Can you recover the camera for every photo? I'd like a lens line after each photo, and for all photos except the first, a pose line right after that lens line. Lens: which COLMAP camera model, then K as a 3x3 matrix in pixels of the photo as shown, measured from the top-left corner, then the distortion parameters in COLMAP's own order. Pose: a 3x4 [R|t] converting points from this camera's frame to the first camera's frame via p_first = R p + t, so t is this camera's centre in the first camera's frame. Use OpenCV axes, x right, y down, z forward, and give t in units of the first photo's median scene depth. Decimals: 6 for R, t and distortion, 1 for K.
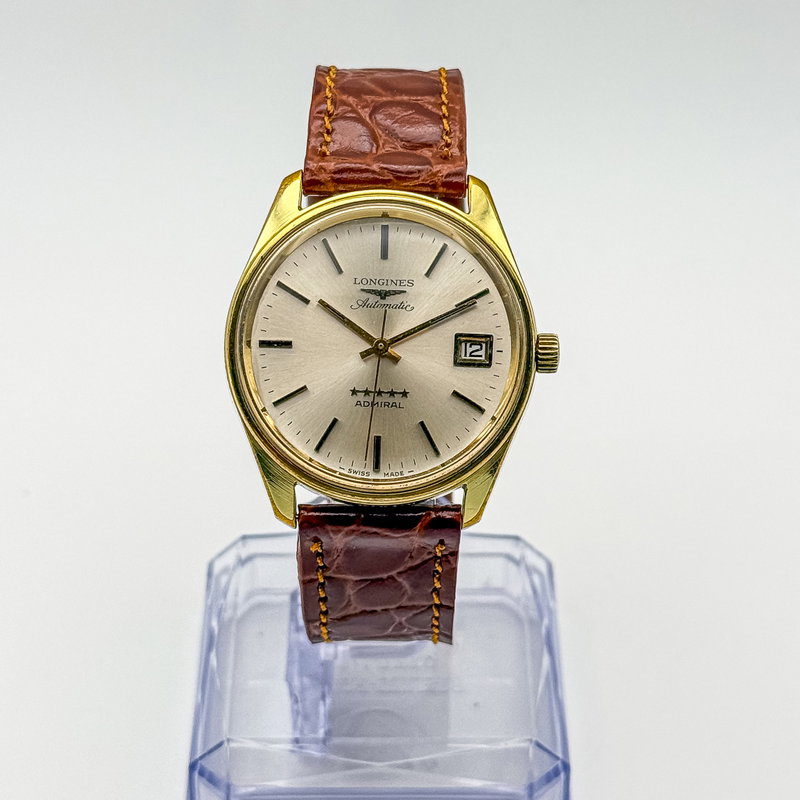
lens RADIAL K [[2153.1, 0, 413.1], [0, 2153.1, 413.7], [0, 0, 1]] dist [0.094793, 0.653522]
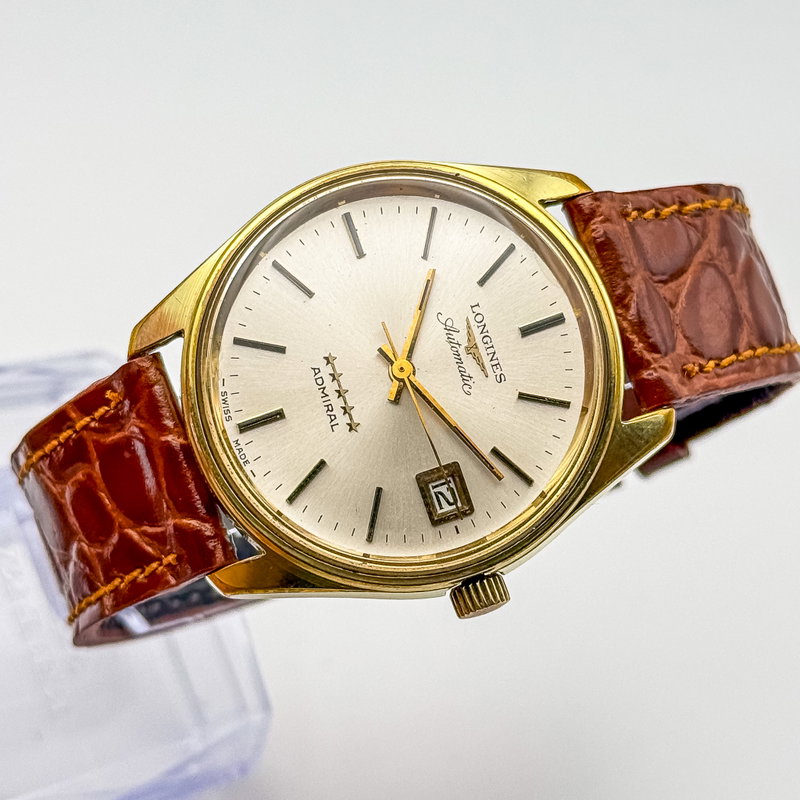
lens RADIAL K [[2153.1, 0, 413.1], [0, 2153.1, 413.7], [0, 0, 1]] dist [0.094793, 0.653522]
pose [[0.359190, 0.923545, -0.134342, 0.094483], [-0.932703, 0.360228, -0.017349, -0.016952], [0.032371, 0.131532, 0.990783, 0.293938]]
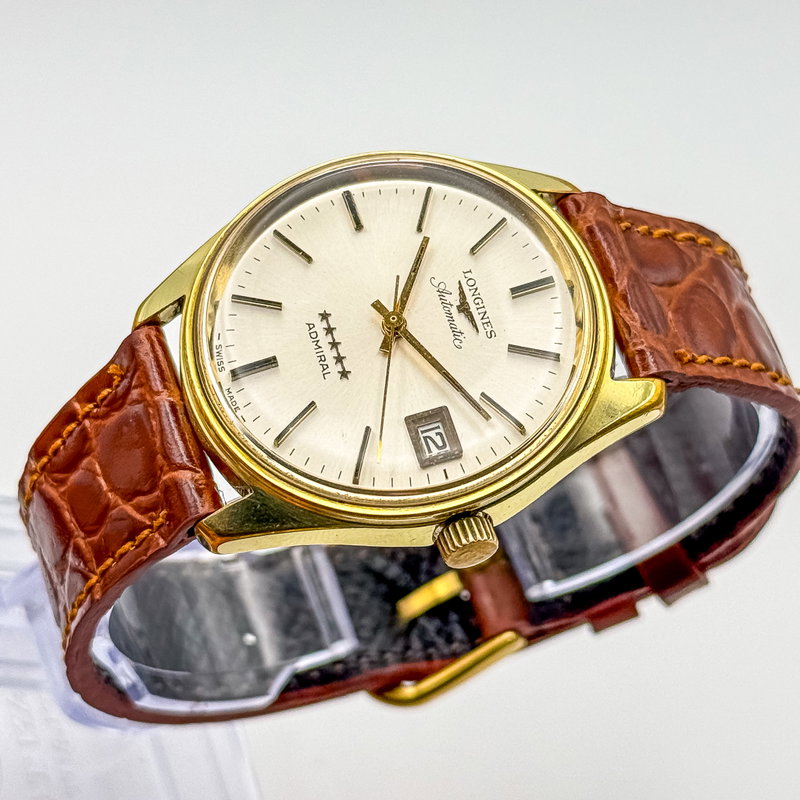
lens RADIAL K [[2153.1, 0, 413.1], [0, 2153.1, 413.7], [0, 0, 1]] dist [0.094793, 0.653522]
pose [[0.332200, 0.832249, -0.443852, 0.333104], [-0.940243, 0.329490, -0.085910, 0.035125], [0.074746, 0.445867, 0.891973, 0.361472]]
